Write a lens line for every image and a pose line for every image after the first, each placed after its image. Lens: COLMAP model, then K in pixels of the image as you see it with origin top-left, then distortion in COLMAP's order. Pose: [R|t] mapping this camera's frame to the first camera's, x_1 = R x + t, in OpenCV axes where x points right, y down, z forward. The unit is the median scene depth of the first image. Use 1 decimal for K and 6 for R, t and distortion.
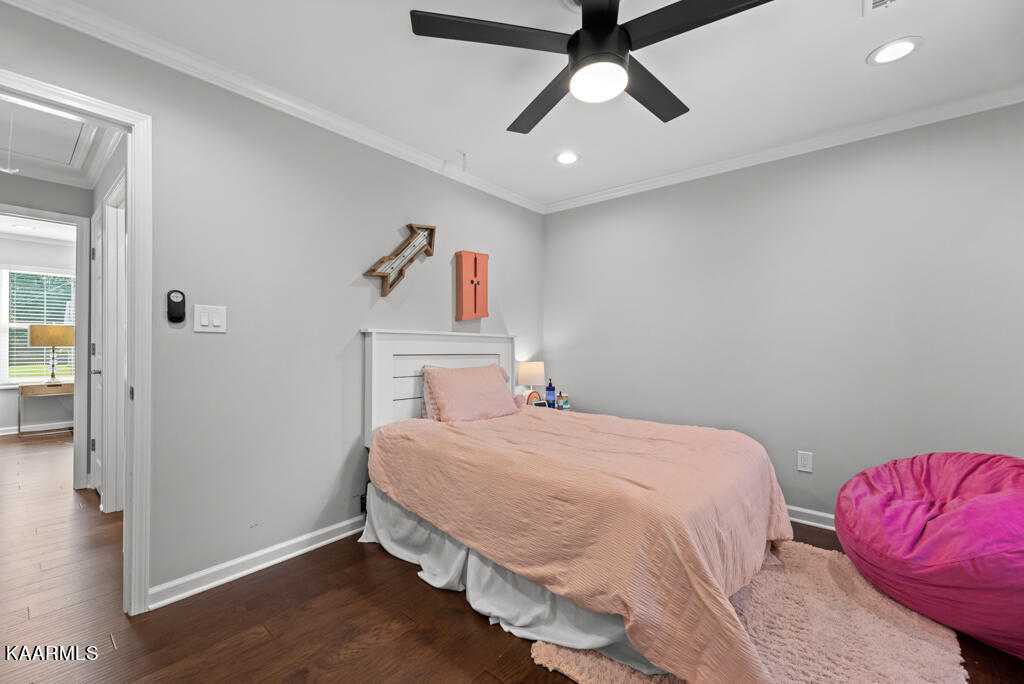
lens RADIAL K [[423.0, 0, 510.7], [0, 423.0, 340.6], [0, 0, 1]] dist [0.000372, -0.000860]
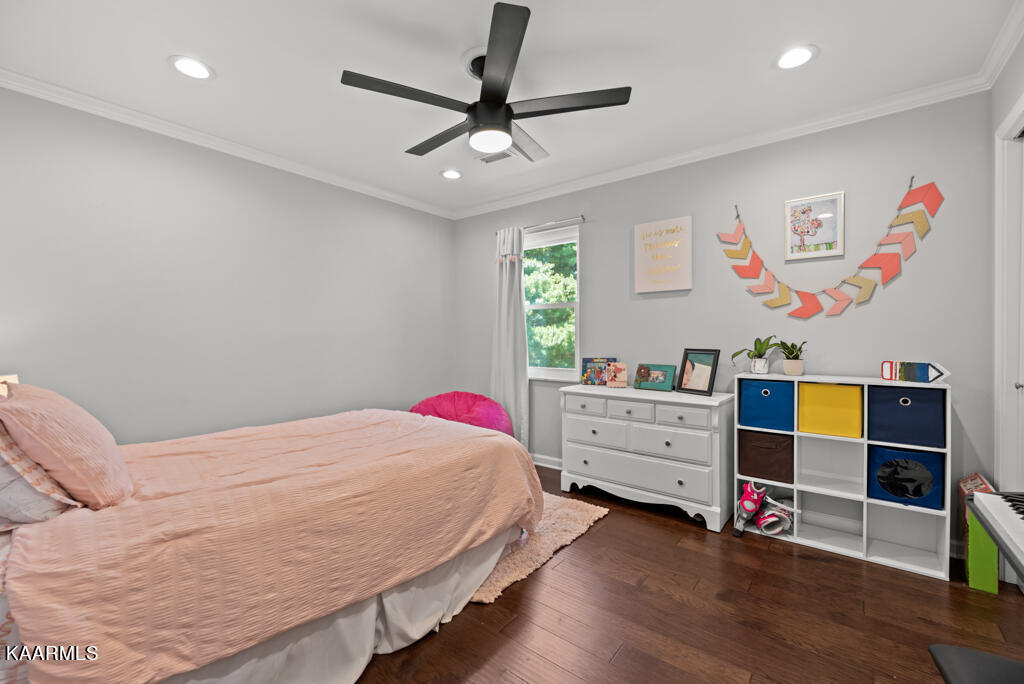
lens RADIAL K [[423.0, 0, 510.8], [0, 423.0, 340.1], [0, 0, 1]] dist [0.000372, -0.000860]
pose [[-0.029560, -0.006661, 0.999541, -1.007486], [0.001427, 0.999976, 0.006706, 0.006326], [-0.999562, 0.001624, -0.029550, 0.867203]]
